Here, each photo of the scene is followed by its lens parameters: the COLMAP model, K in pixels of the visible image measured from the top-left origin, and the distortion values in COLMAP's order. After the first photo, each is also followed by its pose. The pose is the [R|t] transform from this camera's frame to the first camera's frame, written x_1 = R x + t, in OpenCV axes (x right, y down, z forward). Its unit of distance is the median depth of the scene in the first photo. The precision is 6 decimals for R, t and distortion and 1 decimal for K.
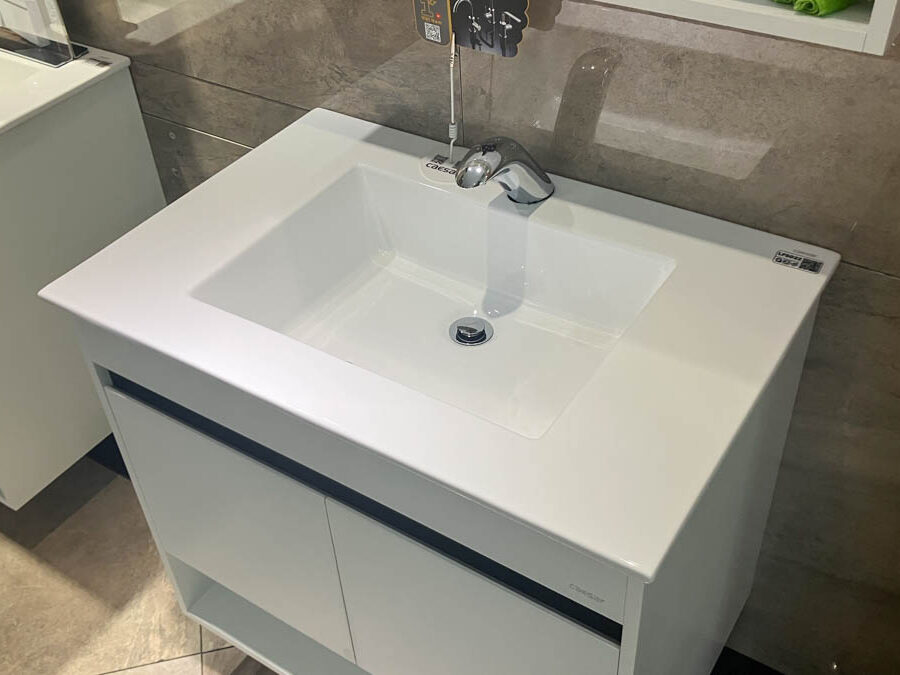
lens RADIAL K [[991.4, 0, 450.0], [0, 991.4, 337.5], [0, 0, 1]] dist [0.017159, -0.143310]
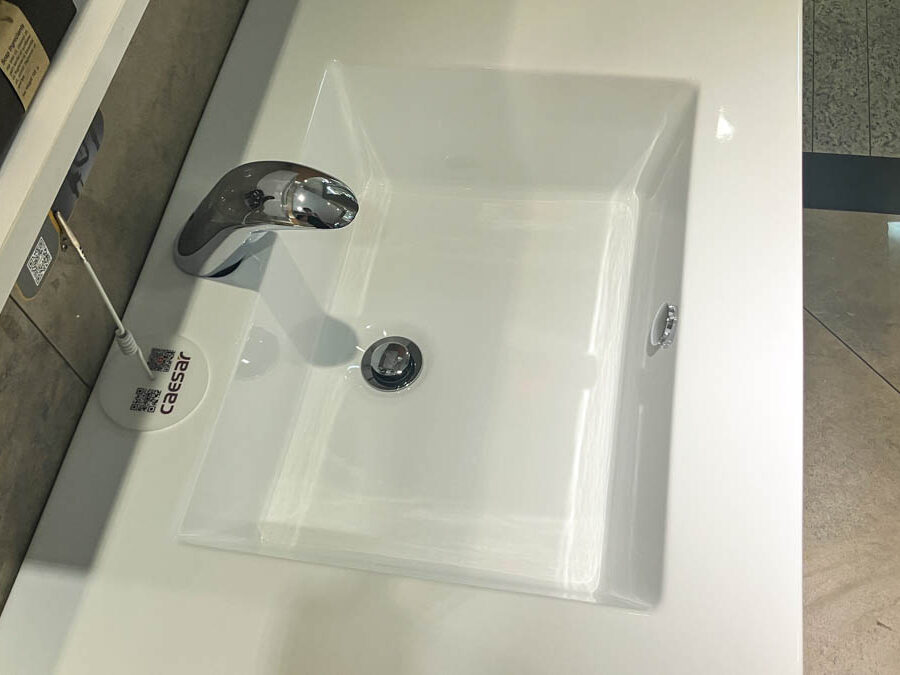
lens RADIAL K [[991.4, 0, 450.0], [0, 991.4, 337.5], [0, 0, 1]] dist [0.017159, -0.143310]
pose [[-0.386322, -0.741575, 0.548473, -0.384221], [0.672324, 0.180692, 0.717866, -0.509360], [-0.631456, 0.646078, 0.428773, 0.686711]]
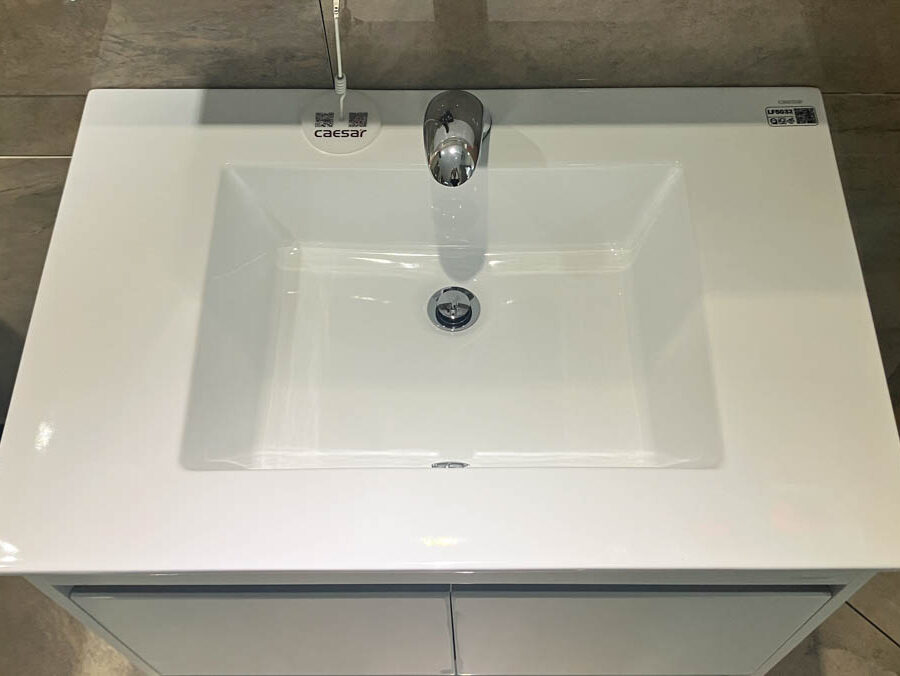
lens RADIAL K [[1034.5, 0, 471.0], [0, 1034.5, 336.6], [0, 0, 1]] dist [-0.015148, -0.007565]
pose [[0.834965, -0.452675, 0.312920, -0.262976], [0.323939, 0.863982, 0.385484, -0.332728], [-0.444856, -0.220498, 0.868034, 0.235664]]
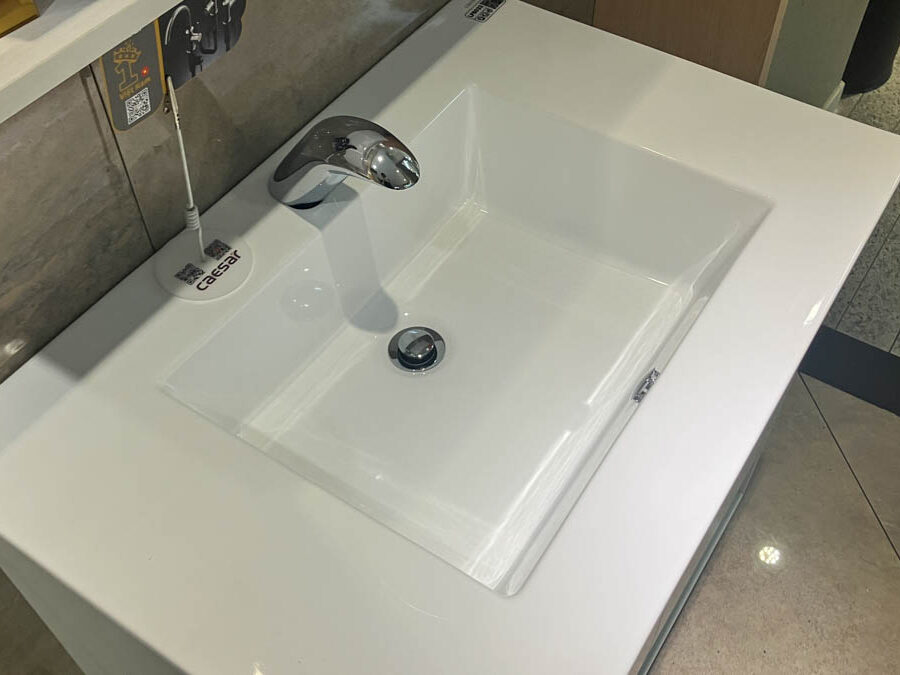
lens RADIAL K [[991.4, 0, 450.0], [0, 991.4, 337.5], [0, 0, 1]] dist [0.017159, -0.143310]
pose [[0.005355, -0.742263, 0.670087, -0.508569], [0.647204, 0.513393, 0.563519, -0.445661], [-0.762298, 0.430666, 0.483145, 0.630461]]
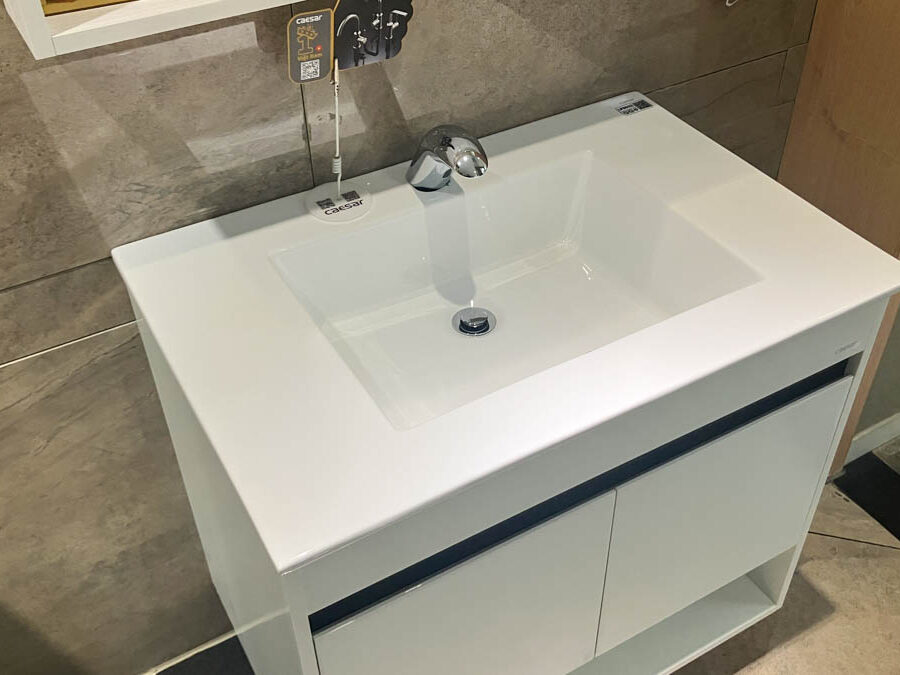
lens RADIAL K [[970.4, 0, 450.0], [0, 970.4, 337.5], [0, 0, 1]] dist [0.048834, -0.203640]
pose [[0.454926, -0.550153, 0.700266, -0.717725], [0.565373, 0.785974, 0.250195, -0.263692], [-0.688037, 0.282091, 0.668602, 0.379159]]
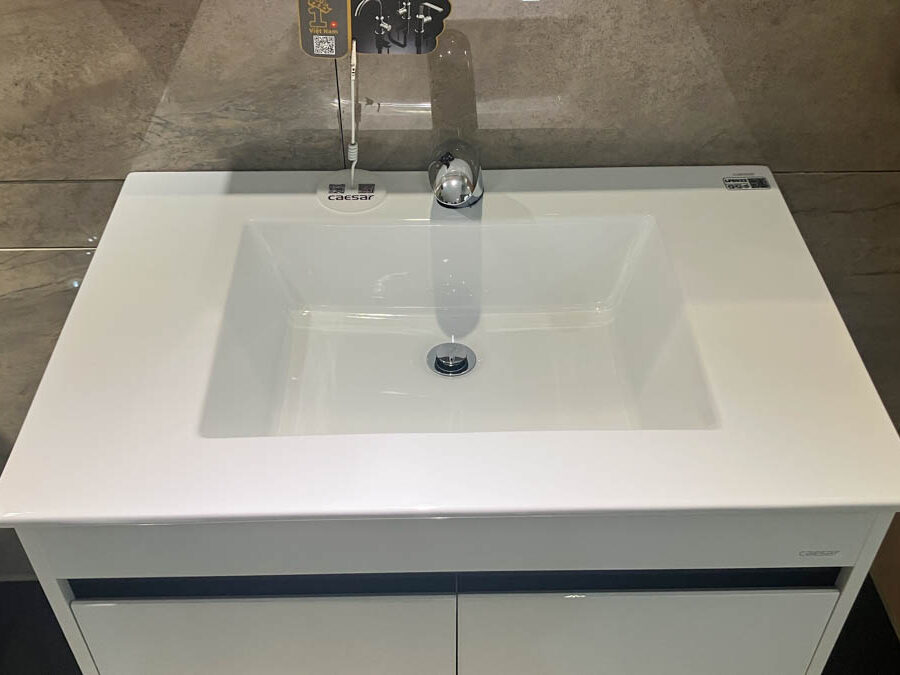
lens RADIAL K [[970.4, 0, 450.0], [0, 970.4, 337.5], [0, 0, 1]] dist [0.048834, -0.203640]
pose [[0.825388, -0.337448, 0.452618, -0.390609], [0.331097, 0.938695, 0.096056, -0.114925], [-0.457284, 0.070577, 0.886516, 0.222295]]
